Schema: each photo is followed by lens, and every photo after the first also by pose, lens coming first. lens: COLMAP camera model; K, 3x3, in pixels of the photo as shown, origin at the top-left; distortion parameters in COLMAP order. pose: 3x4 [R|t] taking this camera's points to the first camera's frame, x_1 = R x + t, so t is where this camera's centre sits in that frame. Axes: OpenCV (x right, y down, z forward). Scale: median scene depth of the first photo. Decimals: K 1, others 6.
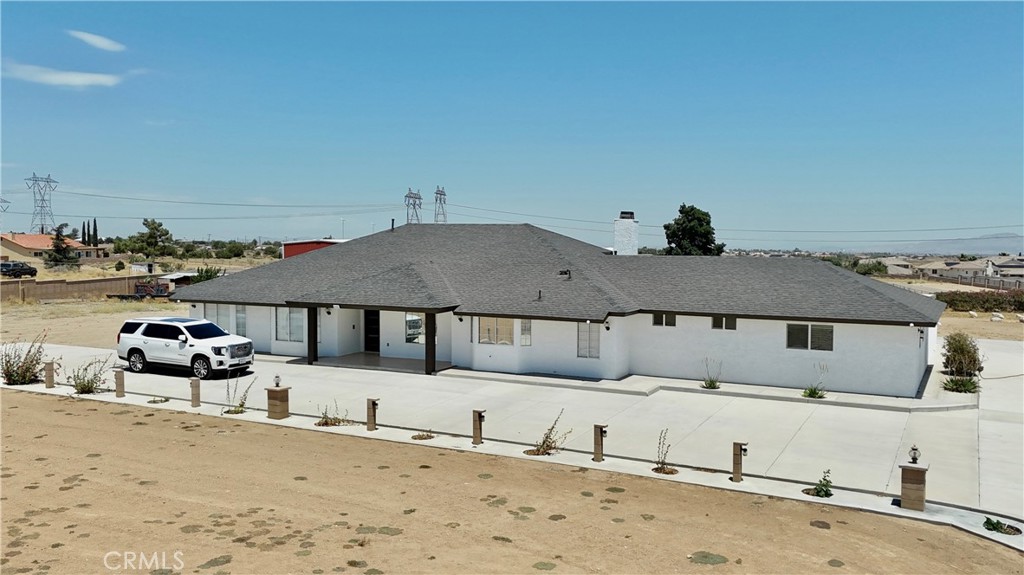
lens RADIAL K [[905.0, 0, 510.1], [0, 905.0, 285.4], [0, 0, 1]] dist [0.072085, -0.055823]
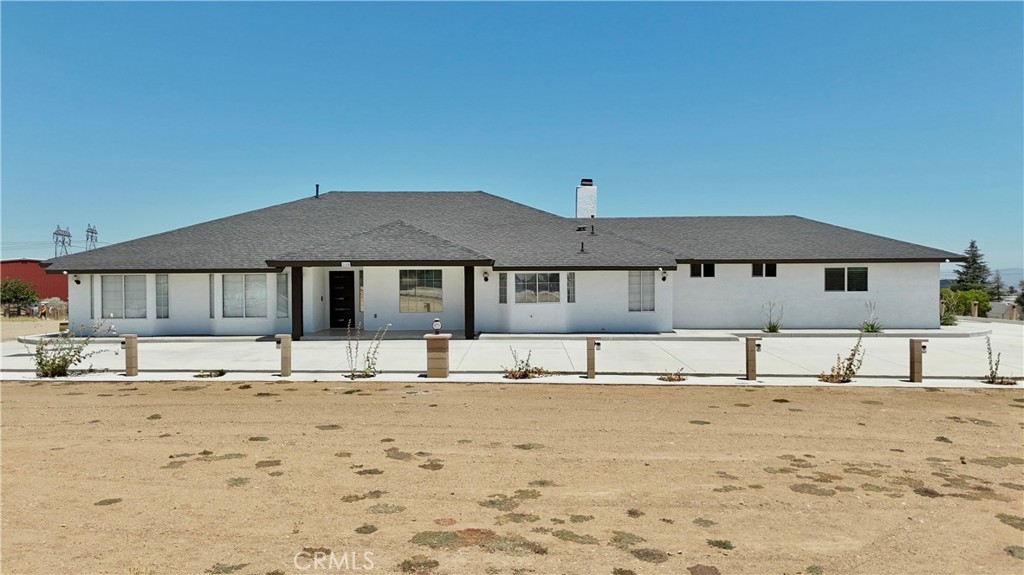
lens RADIAL K [[770.3, 0, 516.5], [0, 770.3, 286.5], [0, 0, 1]] dist [0.049499, -0.035613]
pose [[0.900093, -0.015661, 0.435416, -0.371548], [0.034964, 0.998727, -0.036356, 0.077492], [-0.434293, 0.047948, 0.899495, 0.328455]]
